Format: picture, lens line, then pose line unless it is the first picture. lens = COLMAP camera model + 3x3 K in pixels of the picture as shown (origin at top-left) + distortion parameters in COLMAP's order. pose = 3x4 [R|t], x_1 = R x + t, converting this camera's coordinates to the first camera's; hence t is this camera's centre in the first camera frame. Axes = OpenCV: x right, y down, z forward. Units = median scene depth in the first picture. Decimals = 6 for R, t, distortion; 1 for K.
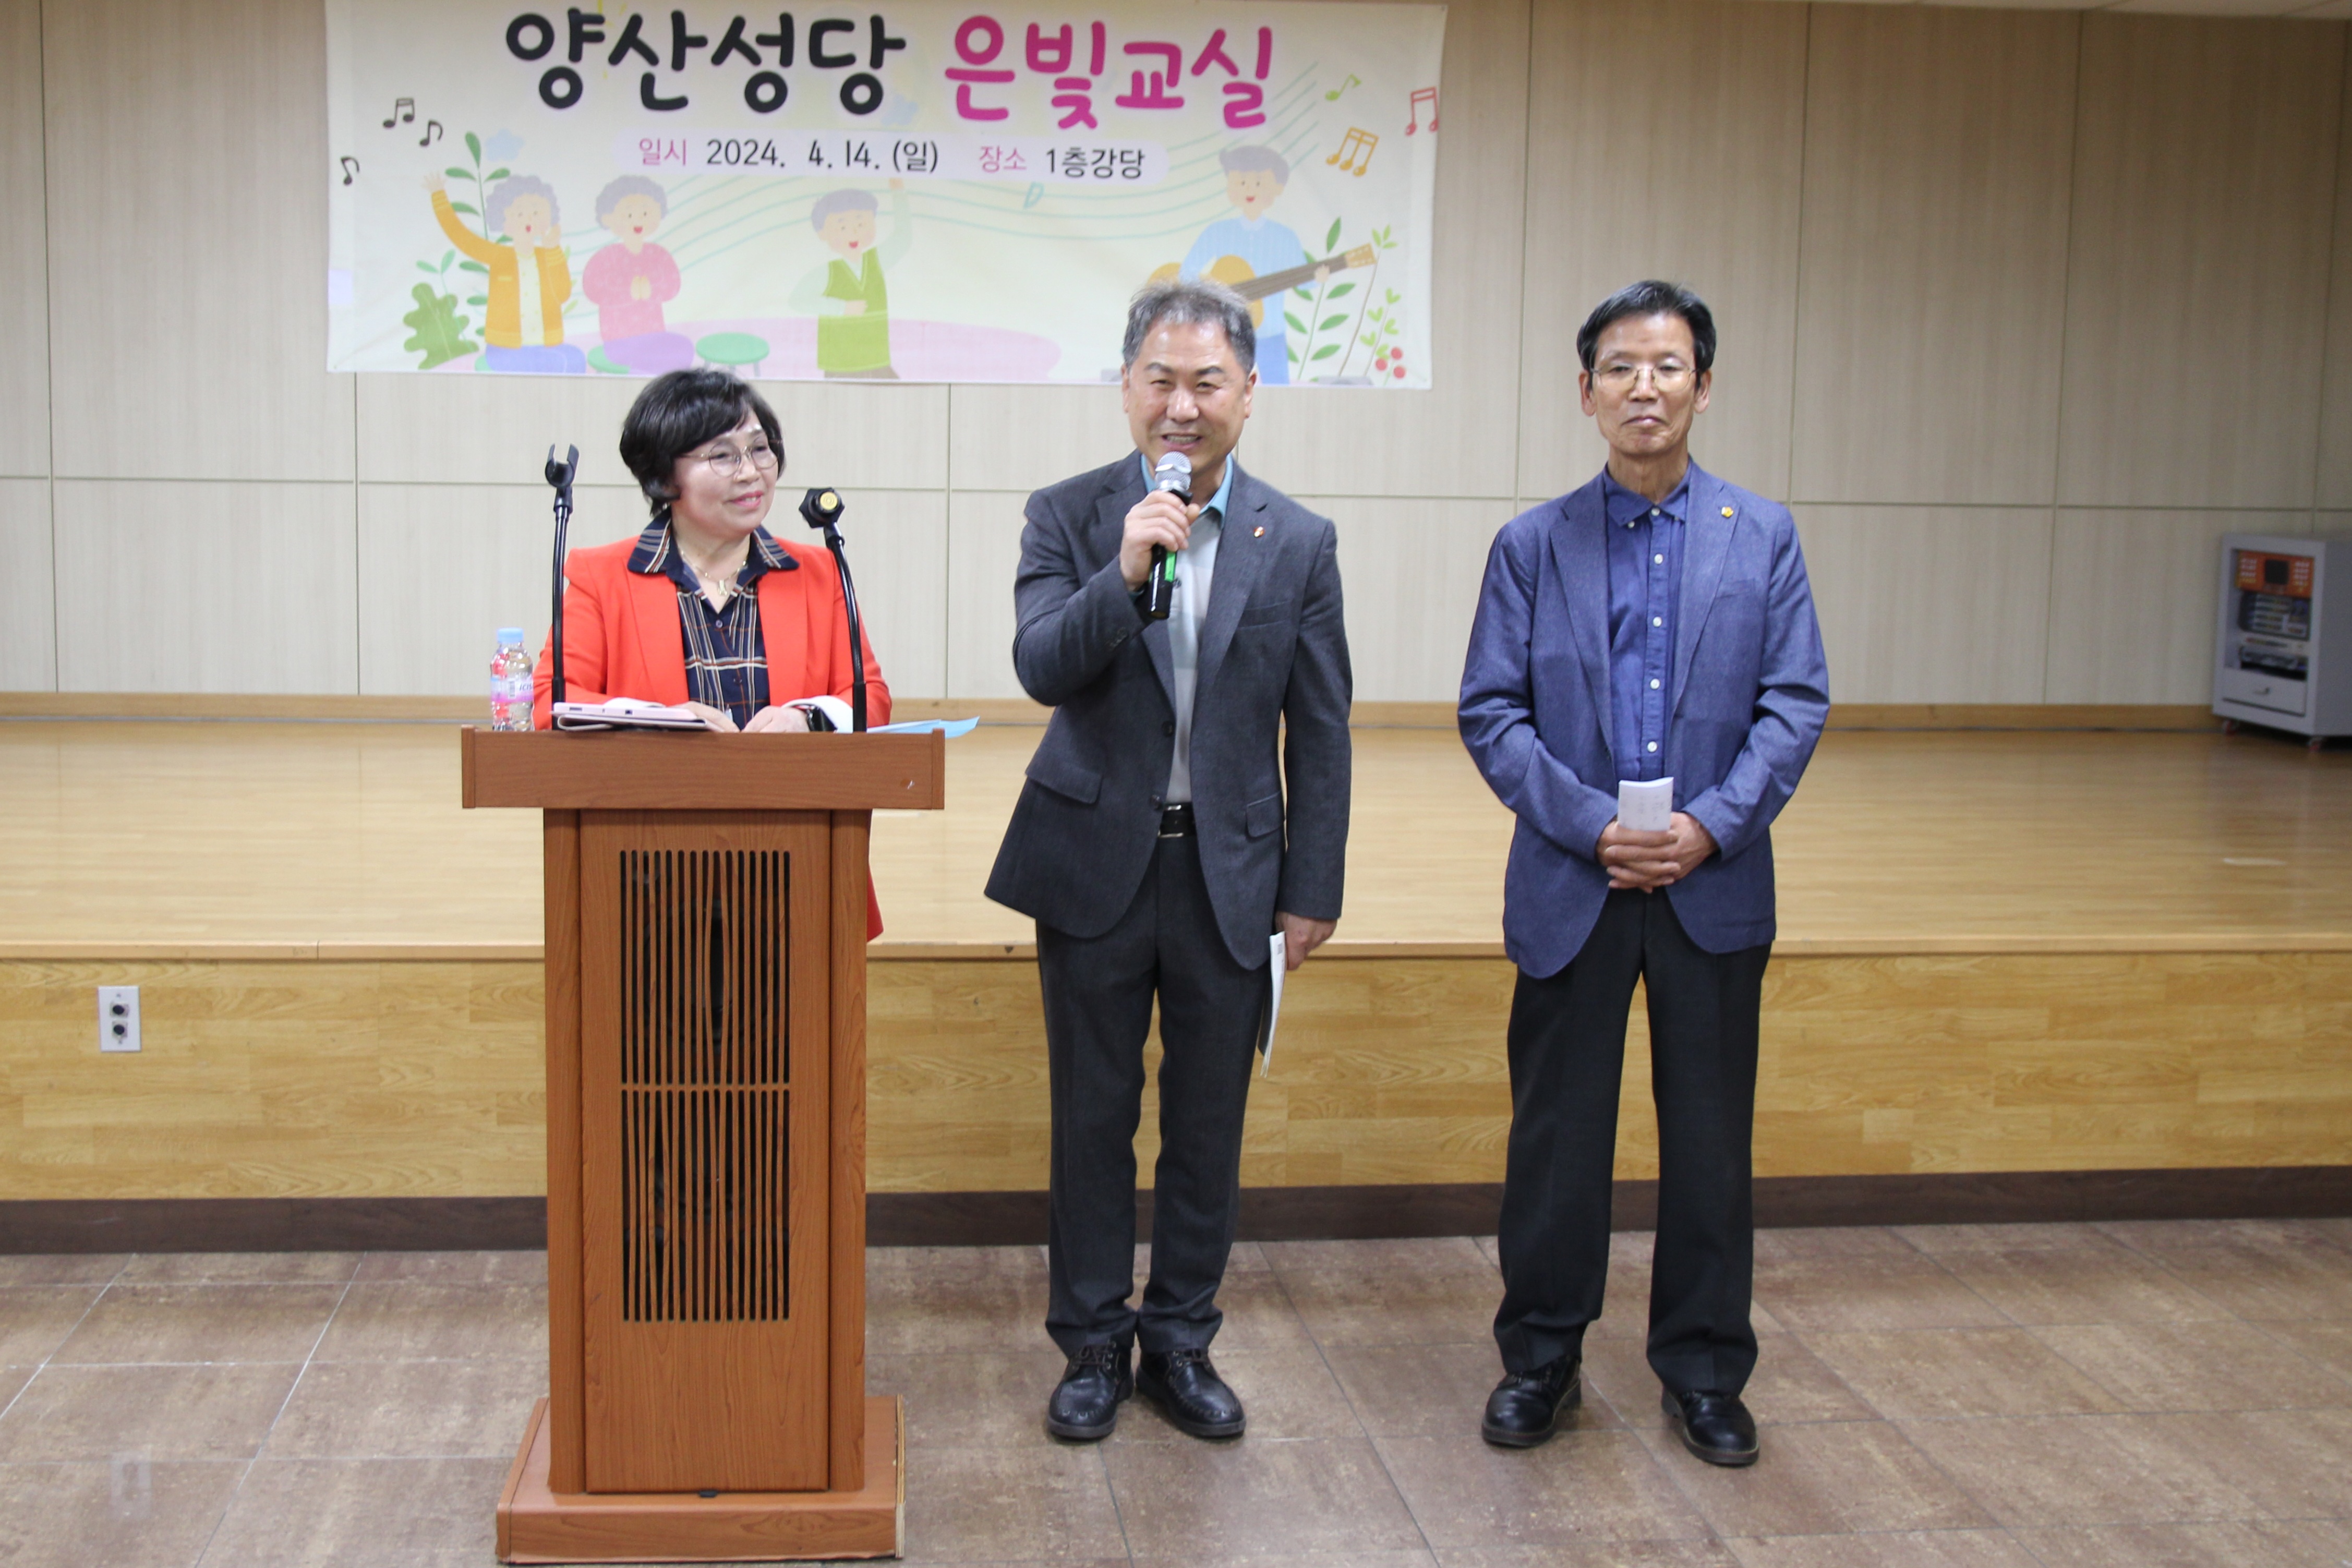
lens RADIAL K [[2770.3, 0, 983.2], [0, 2770.3, 715.6], [0, 0, 1]] dist [0.017868, 0.023917]
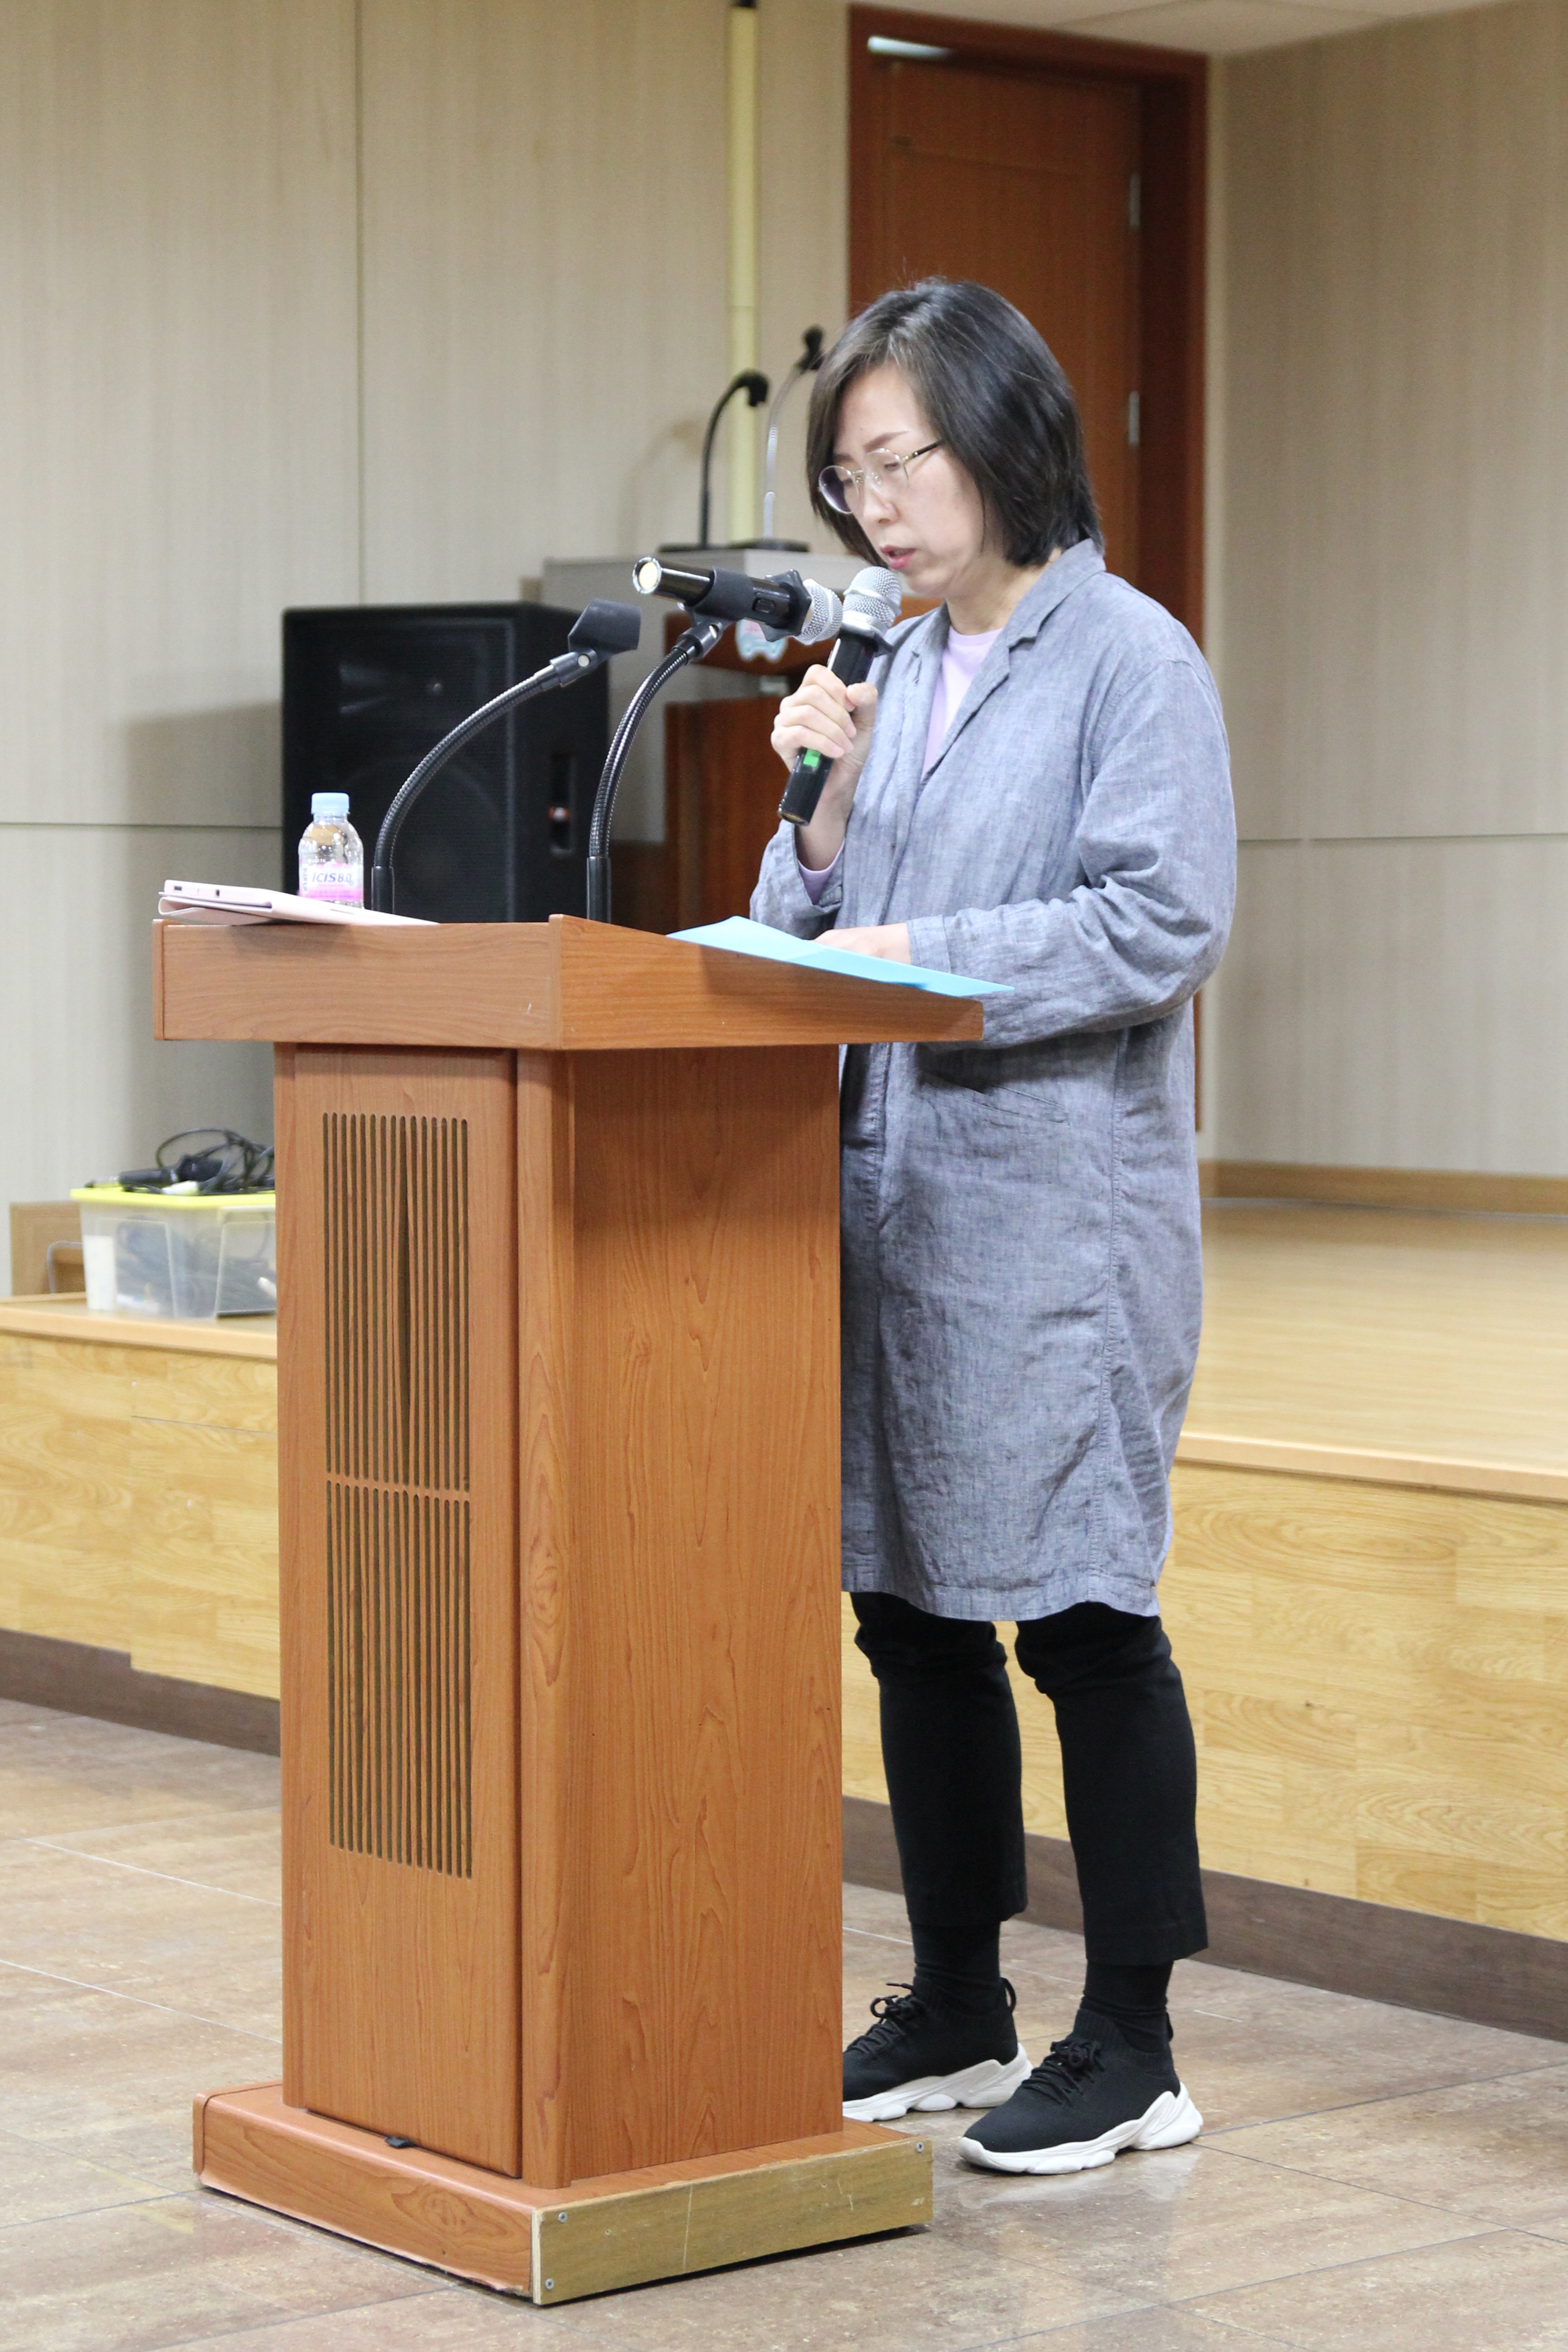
lens RADIAL K [[5348.8, 0, 784.0], [0, 5348.8, 1176.0], [0, 0, 1]] dist [0.174443, 0.314351]
pose [[0.569024, 0.018745, -0.822107, 0.431910], [-0.077476, 0.996515, -0.030904, 0.041756], [0.818663, 0.081279, 0.568493, 0.161878]]
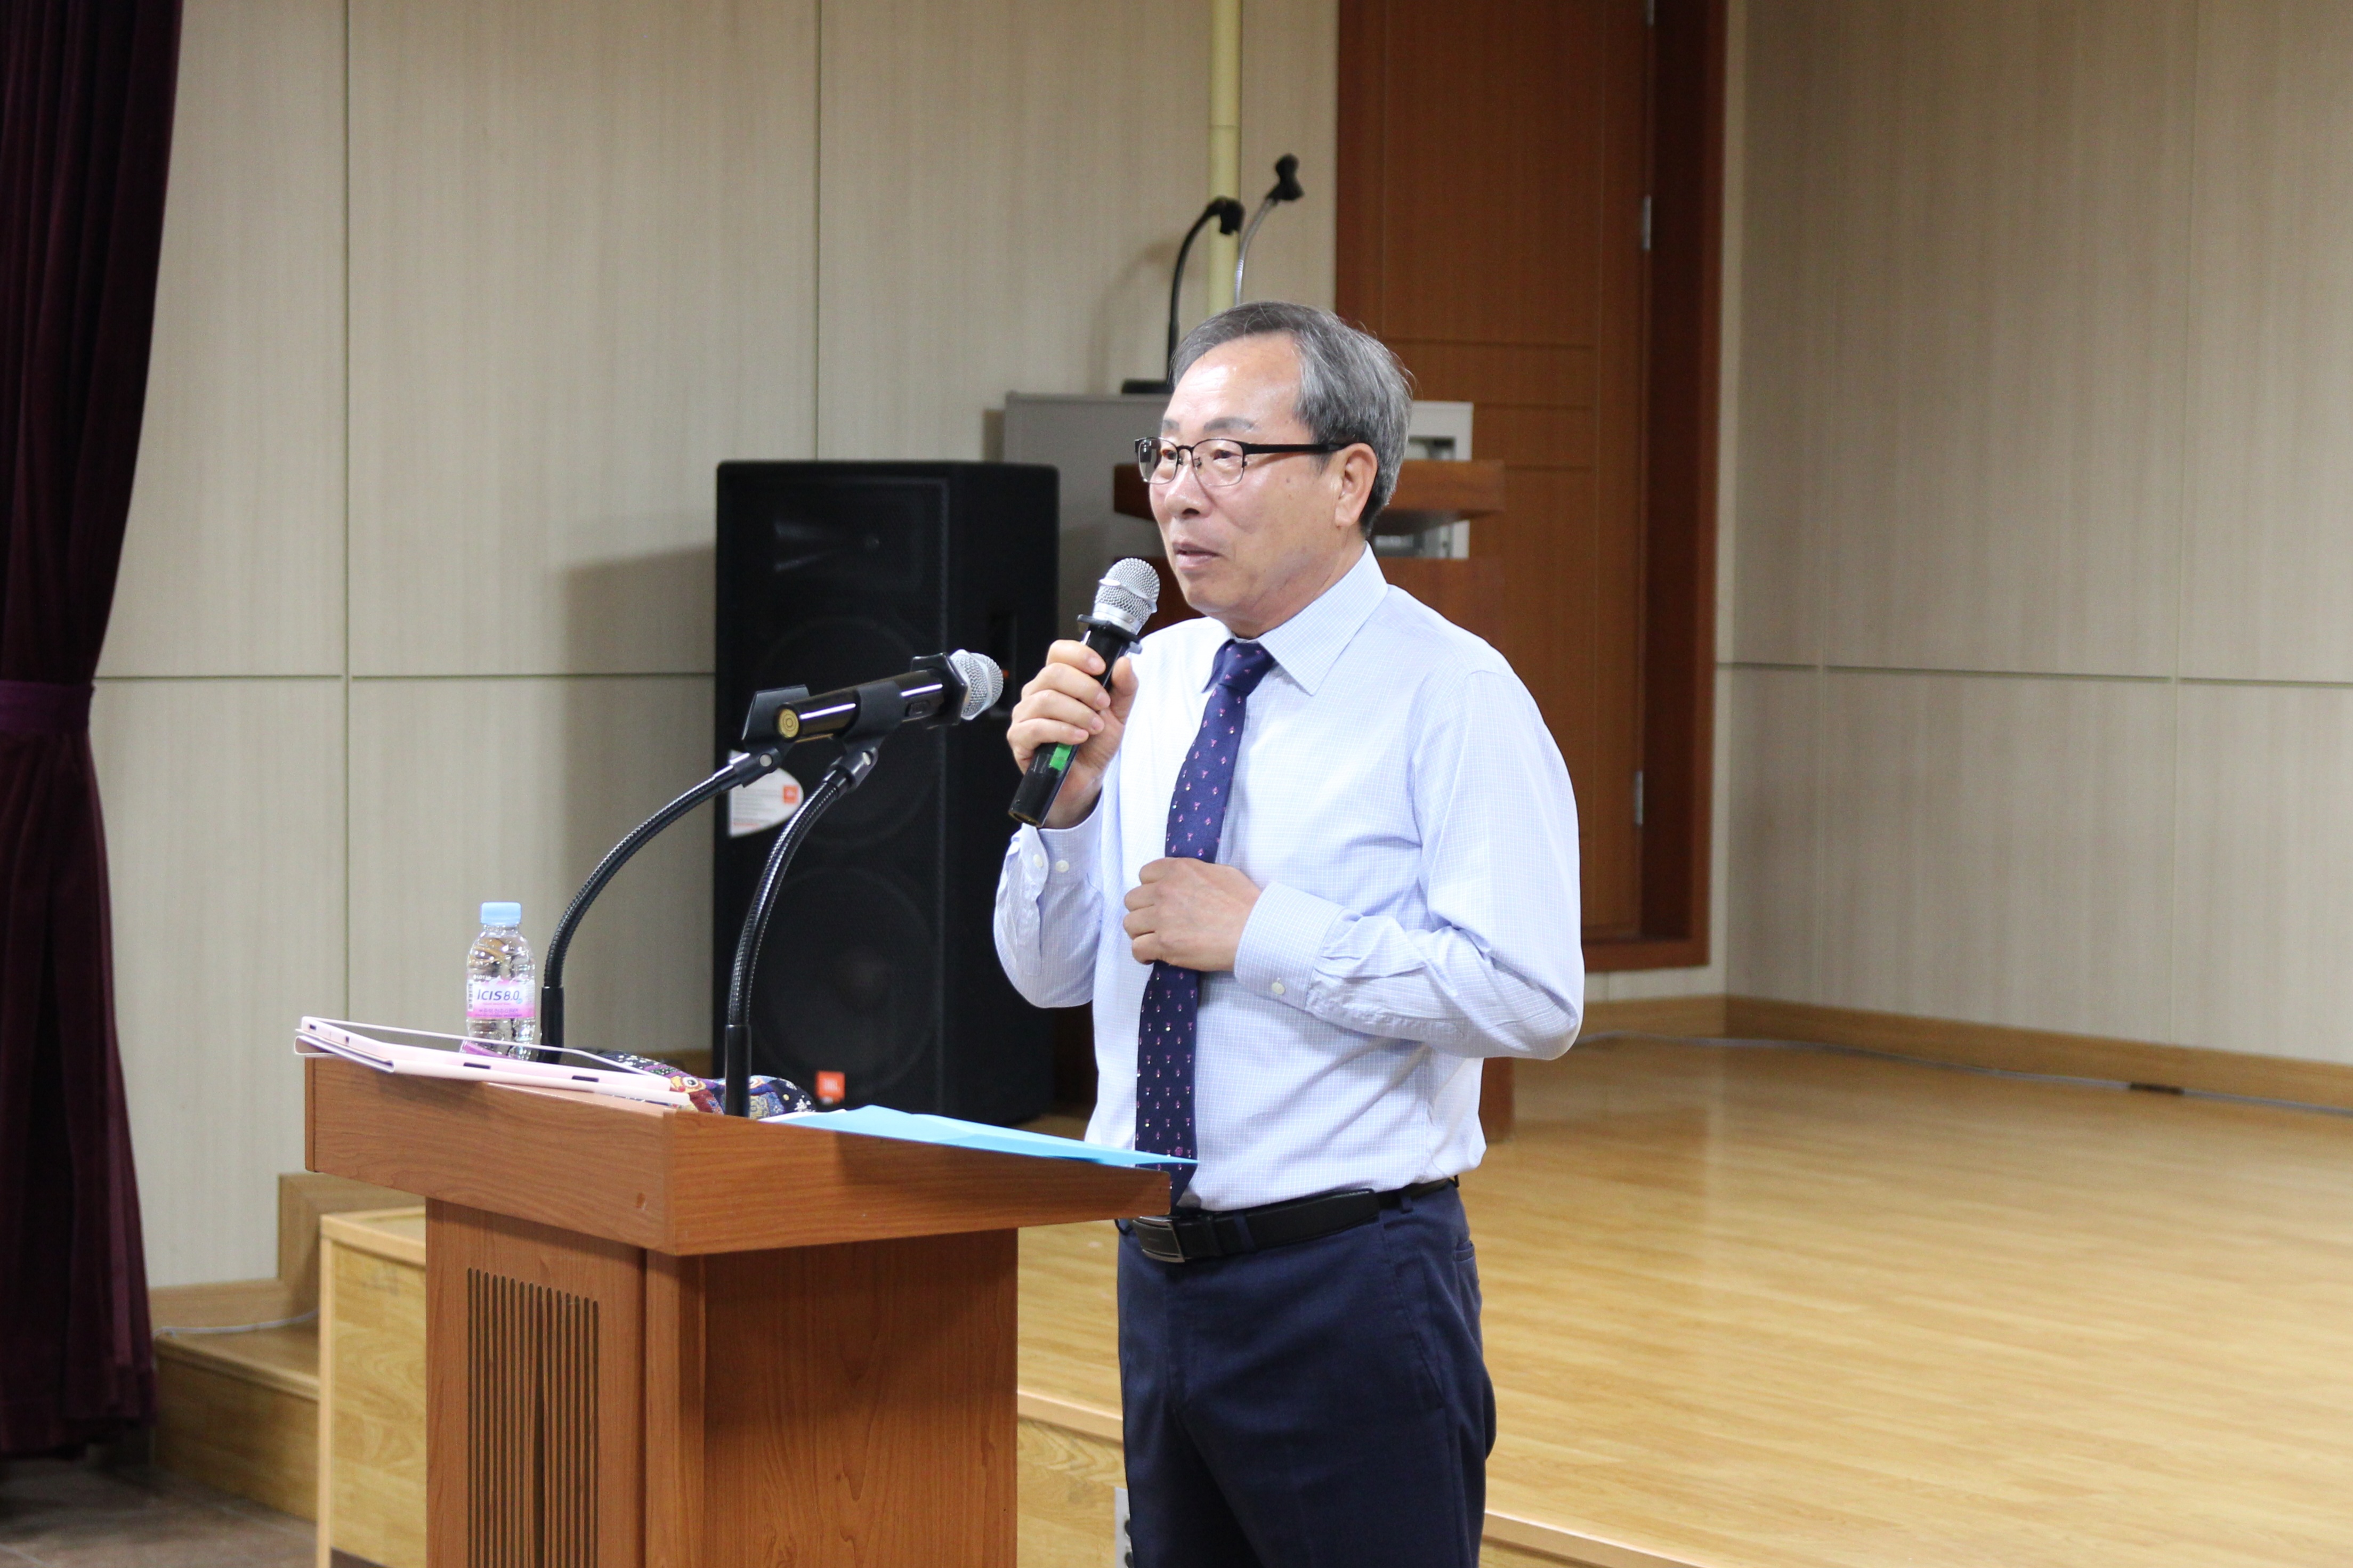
lens RADIAL K [[5300.5, 0, 974.0], [0, 5300.5, 783.0], [0, 0, 1]] dist [0.127365, 0.206091]
pose [[0.487068, 0.028305, -0.872905, 0.415614], [-0.092250, 0.995551, -0.019193, -0.019954], [0.868478, 0.089874, 0.487512, 0.228010]]
